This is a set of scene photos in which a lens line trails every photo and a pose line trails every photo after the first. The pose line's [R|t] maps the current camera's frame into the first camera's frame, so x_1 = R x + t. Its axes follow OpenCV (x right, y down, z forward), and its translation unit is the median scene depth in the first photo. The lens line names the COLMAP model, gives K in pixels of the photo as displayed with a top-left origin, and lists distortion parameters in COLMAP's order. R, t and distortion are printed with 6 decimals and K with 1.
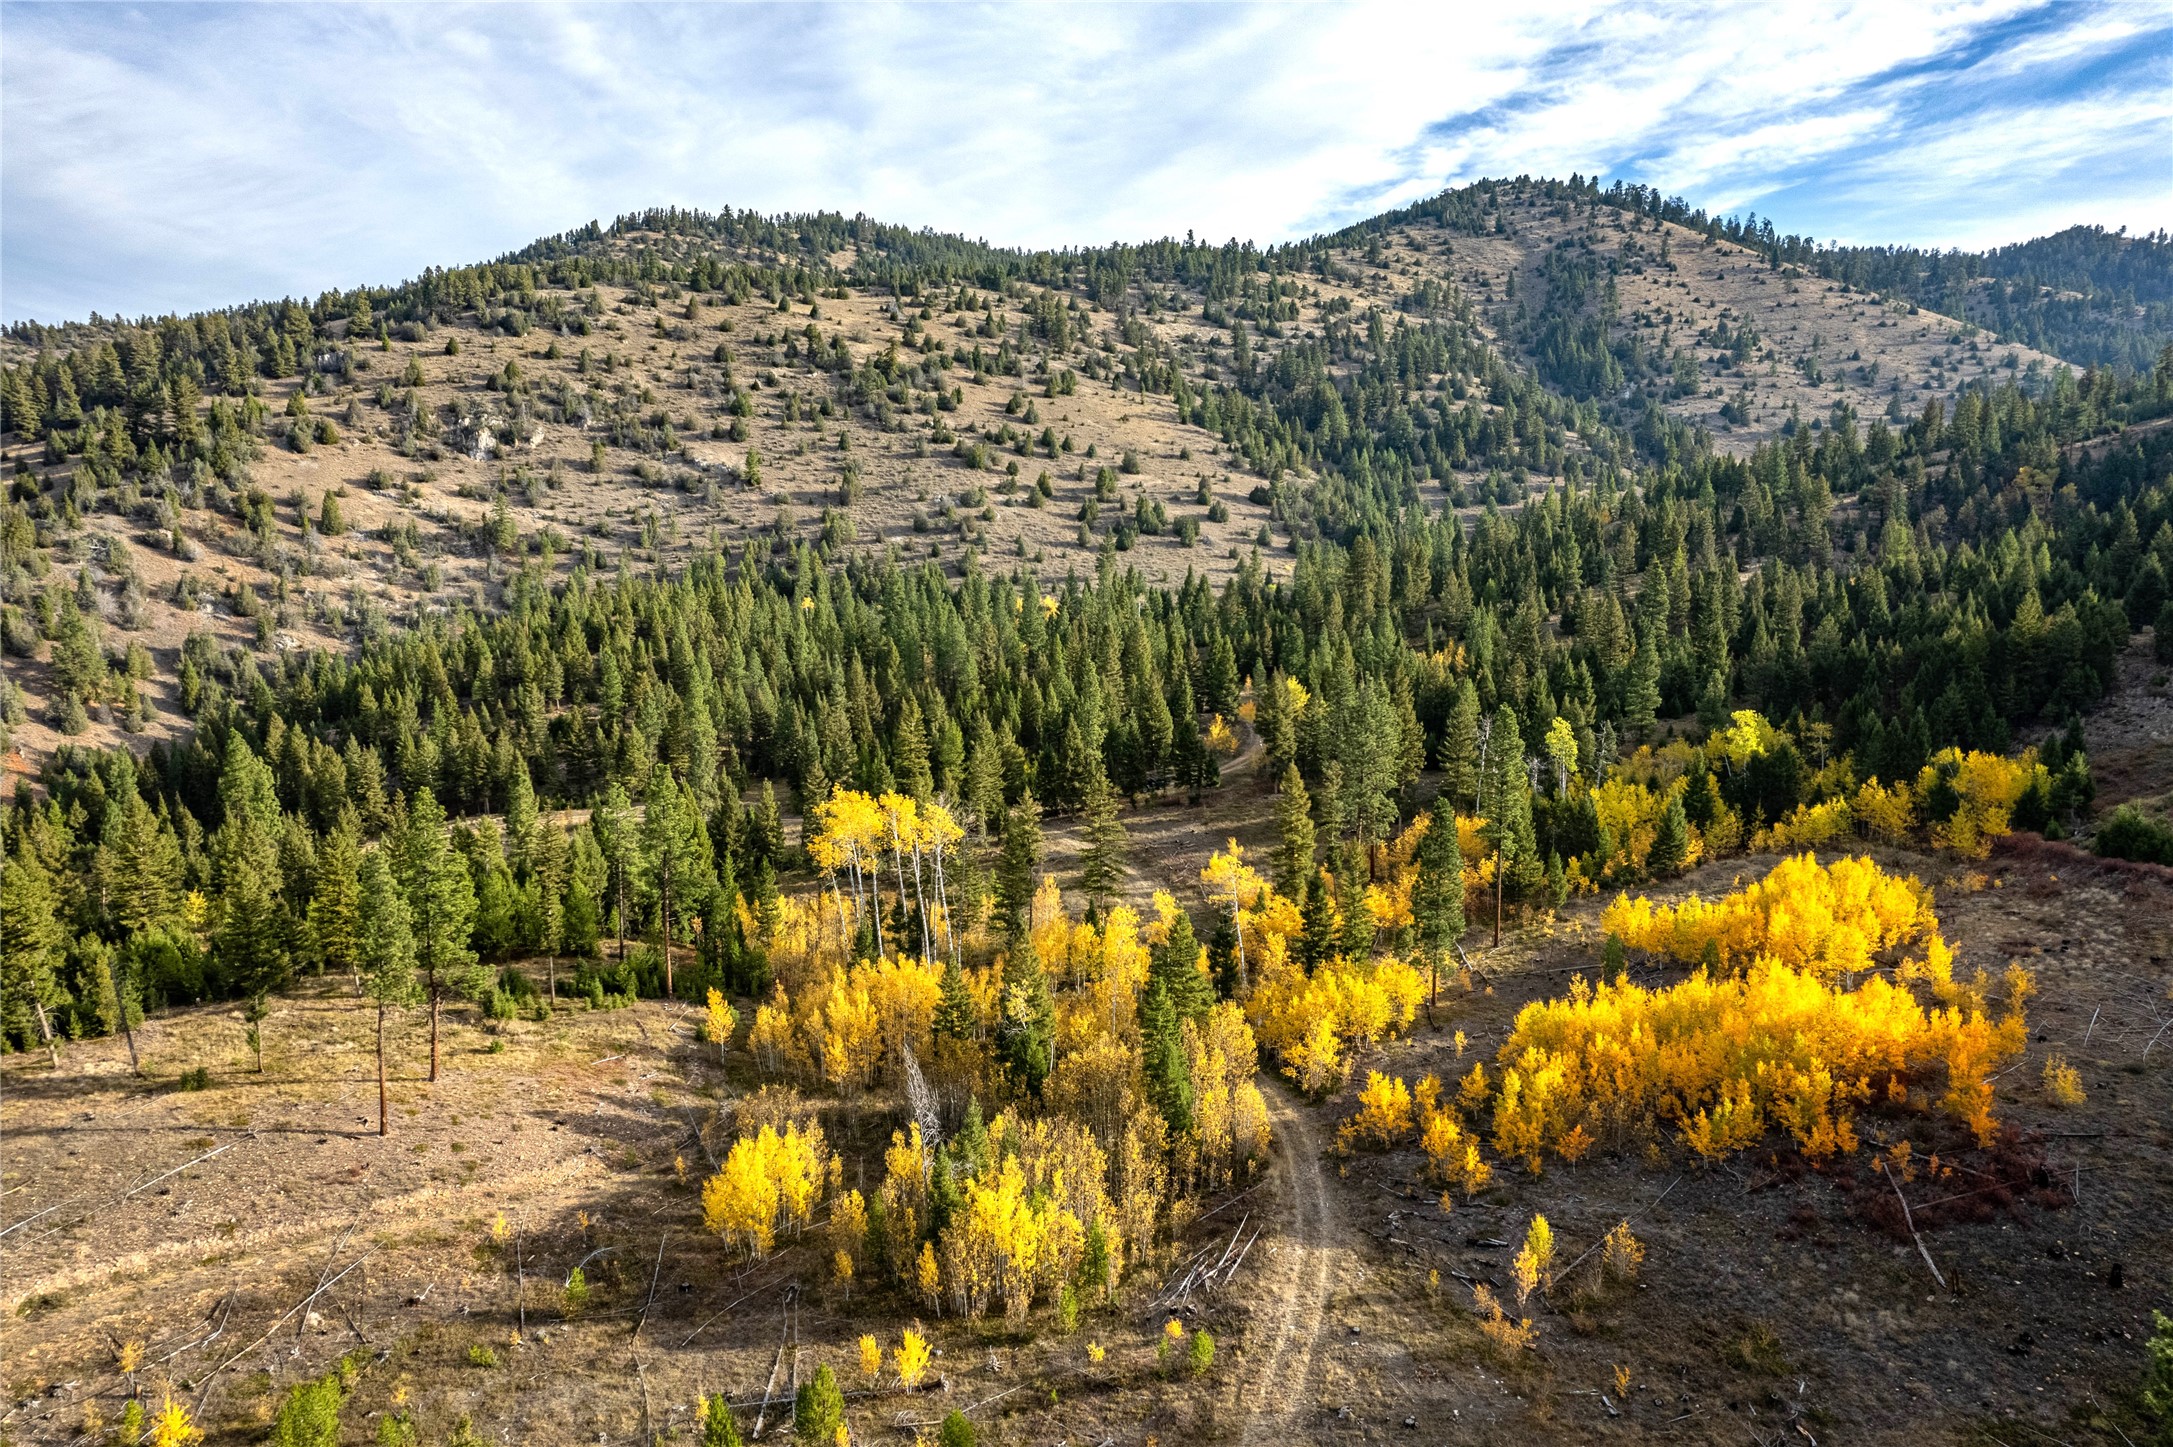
lens RADIAL K [[1385.2, 0, 1086.5], [0, 1385.2, 723.5], [0, 0, 1]] dist [-0.080793, 0.062059]
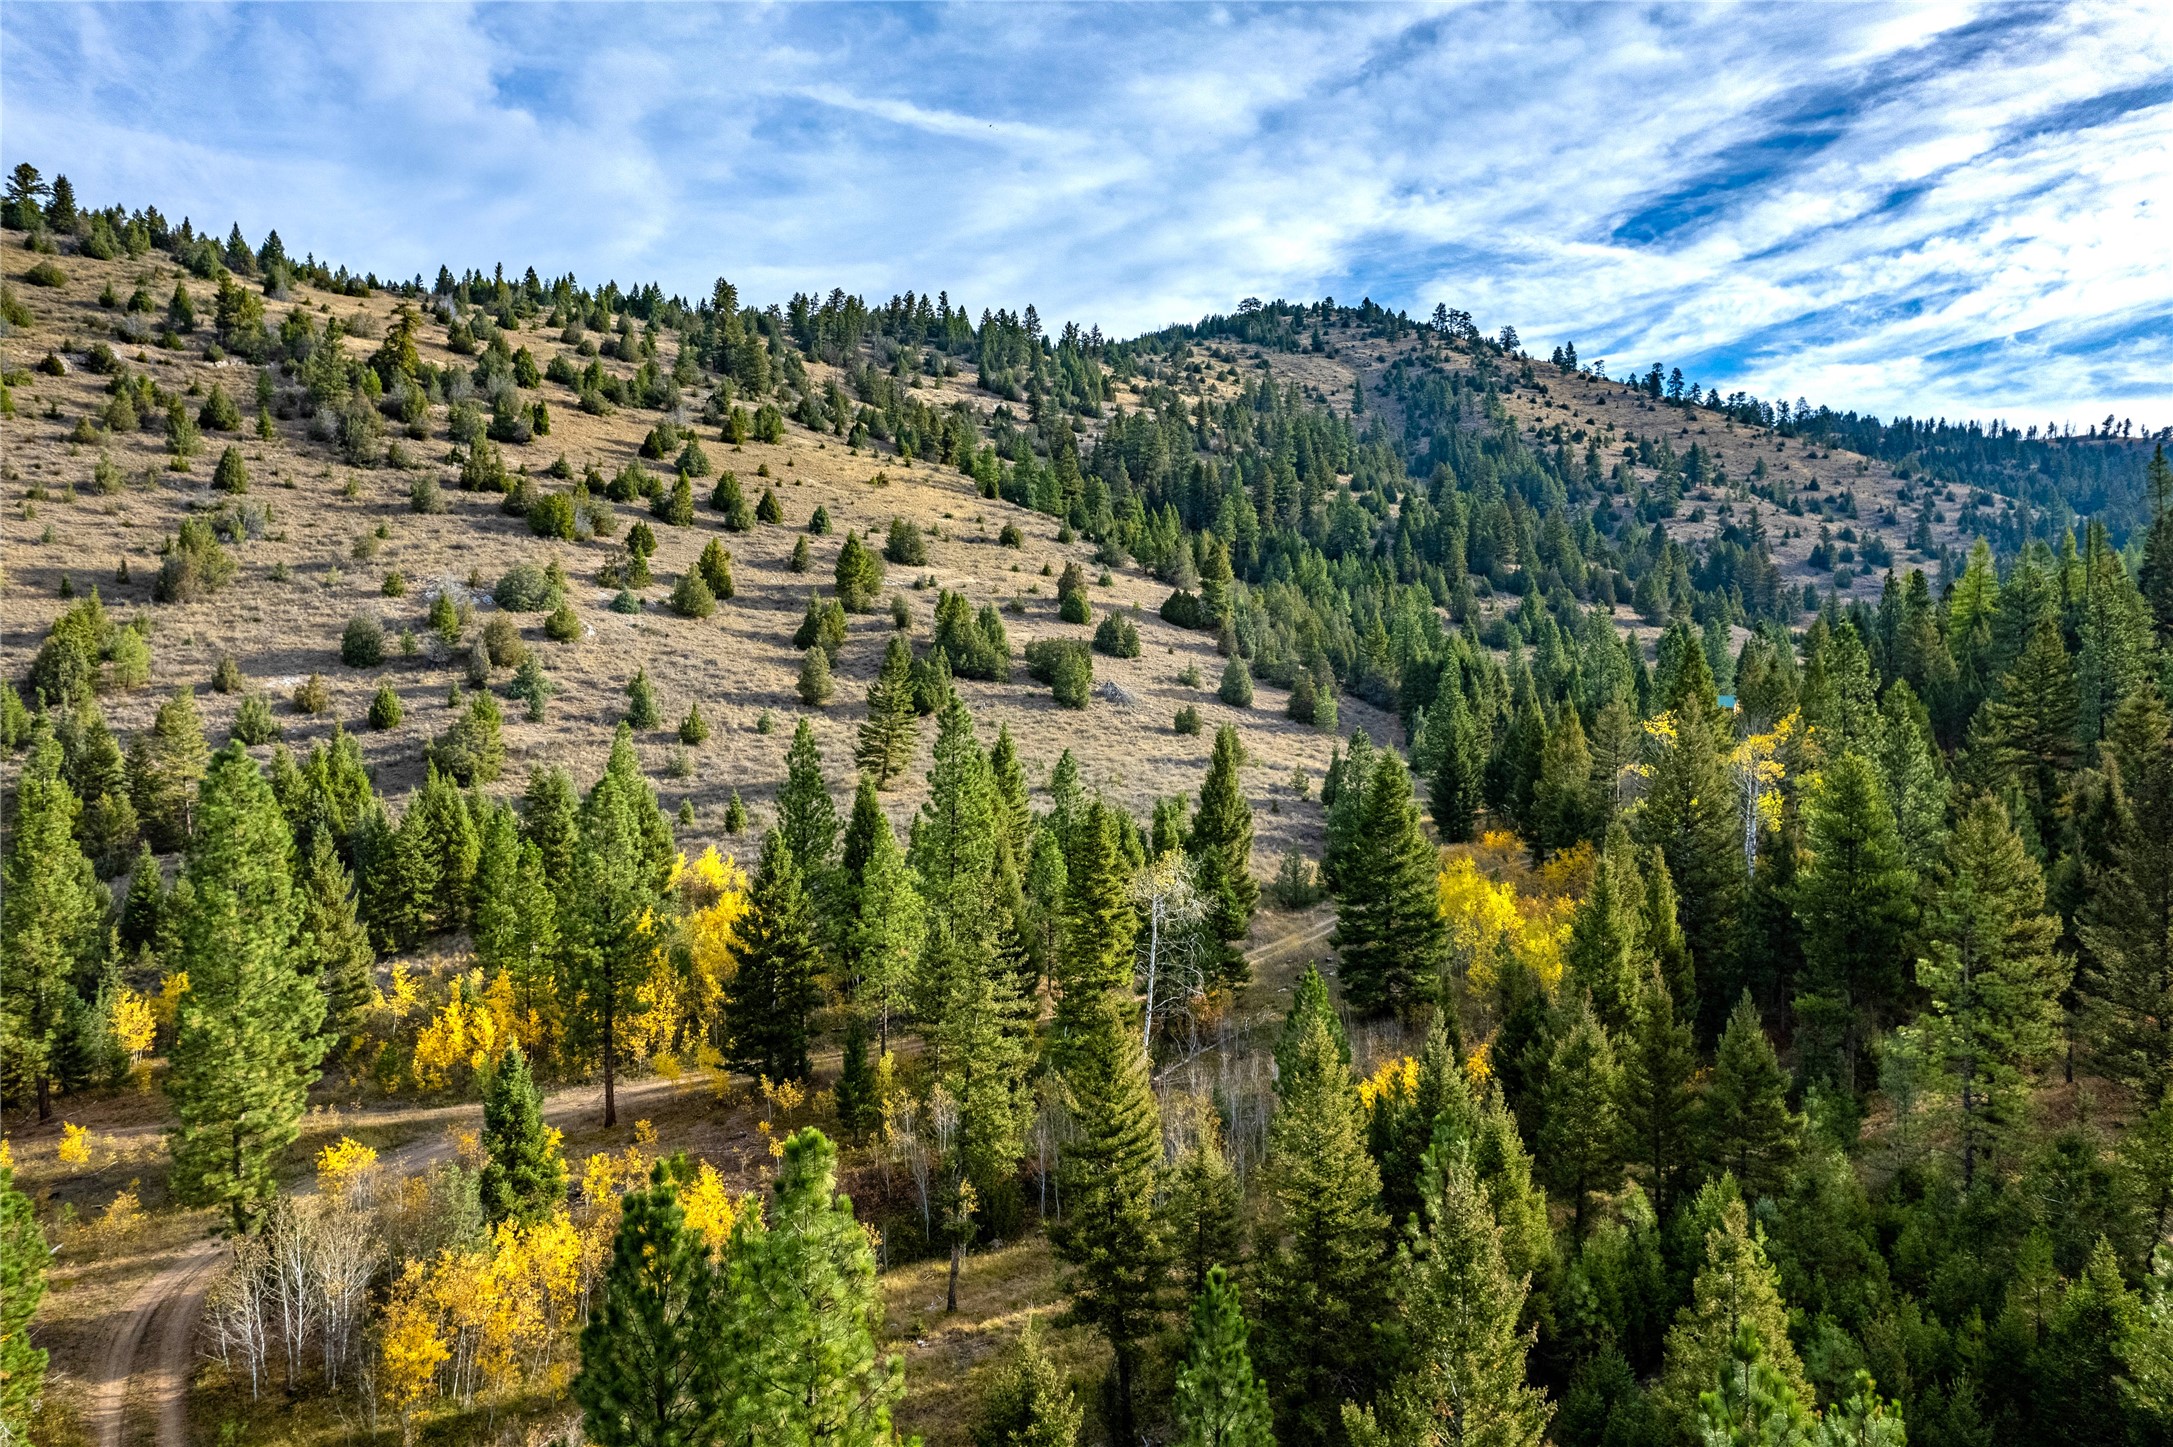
lens RADIAL K [[1385.2, 0, 1086.5], [0, 1385.2, 723.5], [0, 0, 1]] dist [-0.080793, 0.062059]
pose [[0.976166, -0.005403, 0.216960, -0.010218], [0.038633, 0.988050, -0.149215, -0.054999], [-0.213561, 0.154041, 0.964709, 0.537192]]
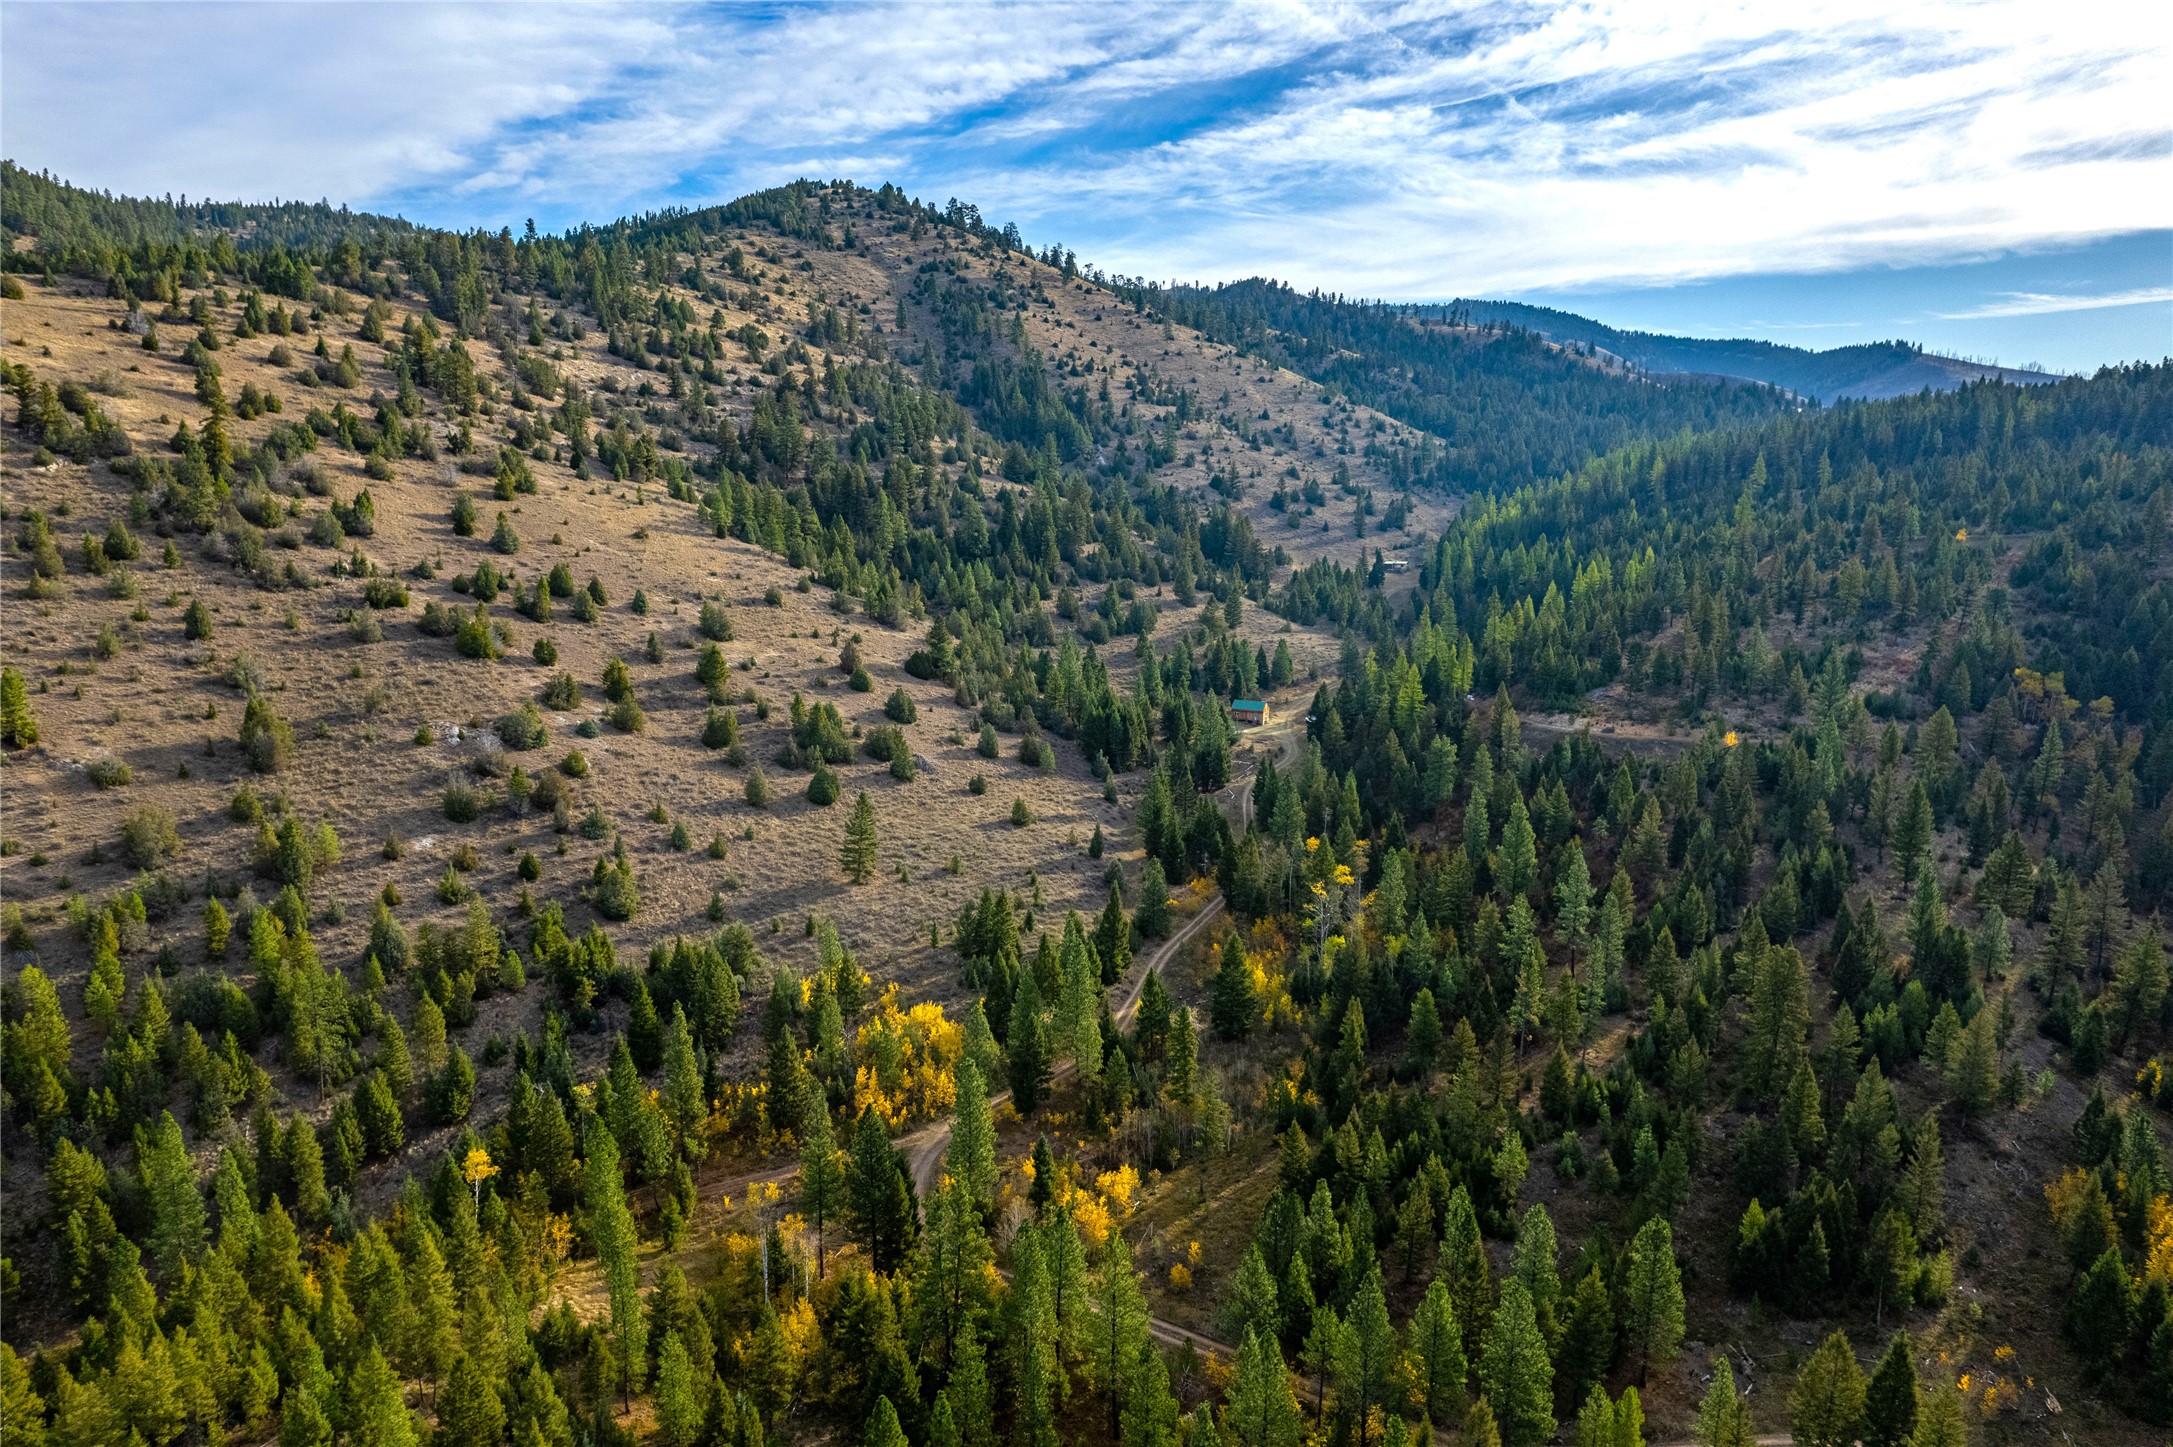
lens RADIAL K [[1385.2, 0, 1086.5], [0, 1385.2, 723.5], [0, 0, 1]] dist [-0.080793, 0.062059]
pose [[0.815372, -0.098715, 0.570459, -0.189228], [0.092306, 0.994918, 0.040230, -0.150915], [-0.571531, 0.019854, 0.820340, 0.389353]]
